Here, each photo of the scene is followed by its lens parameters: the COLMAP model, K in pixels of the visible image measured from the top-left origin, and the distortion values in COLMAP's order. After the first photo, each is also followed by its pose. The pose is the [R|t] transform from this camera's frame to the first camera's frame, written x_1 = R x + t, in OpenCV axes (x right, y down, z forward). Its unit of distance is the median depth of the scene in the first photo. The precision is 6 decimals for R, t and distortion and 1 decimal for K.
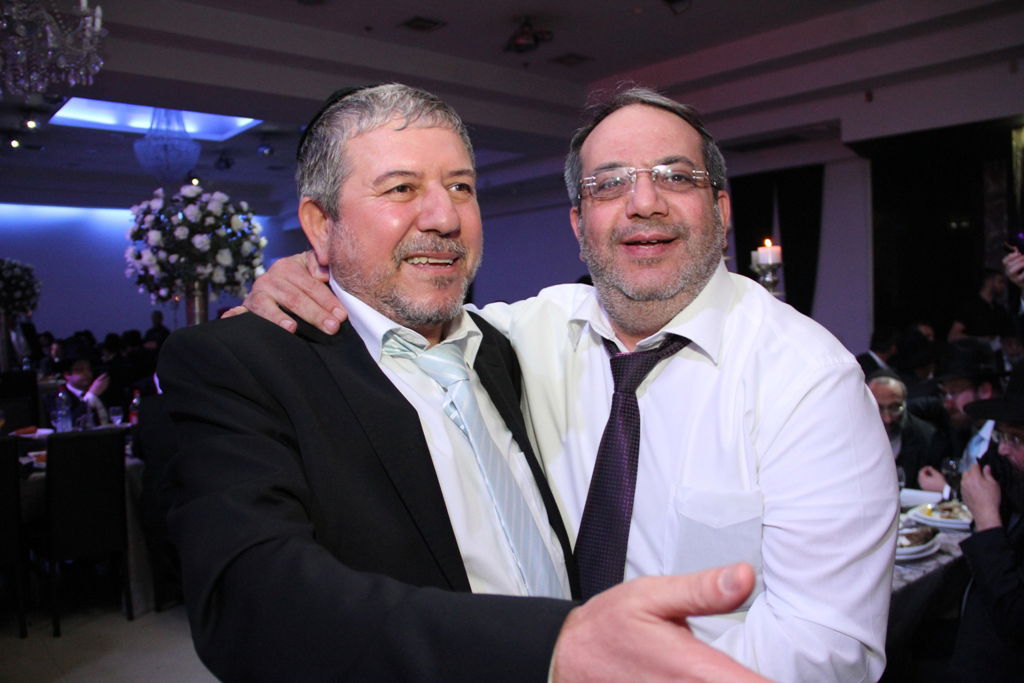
lens RADIAL K [[832.5, 0, 512.0], [0, 832.5, 341.5], [0, 0, 1]] dist [-0.158079, 0.116286]
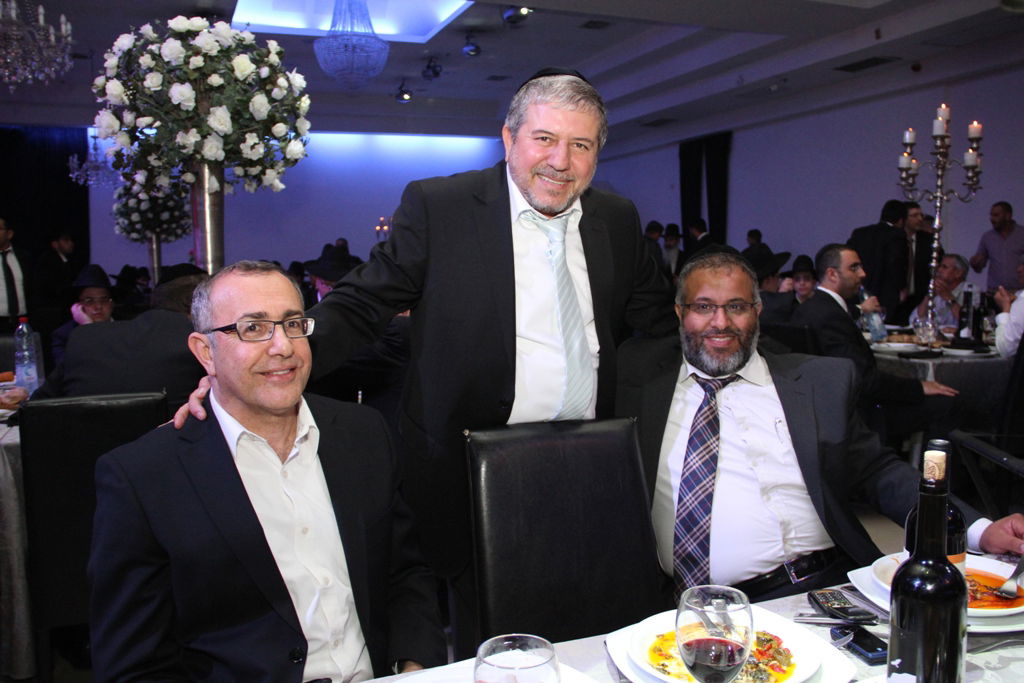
lens RADIAL K [[891.8, 0, 512.0], [0, 891.8, 341.5], [0, 0, 1]] dist [-0.184188, 0.229867]
pose [[0.951787, 0.032592, -0.305023, 0.075005], [-0.013291, 0.997787, 0.065144, 0.022104], [0.306471, -0.057949, 0.950114, 0.384319]]
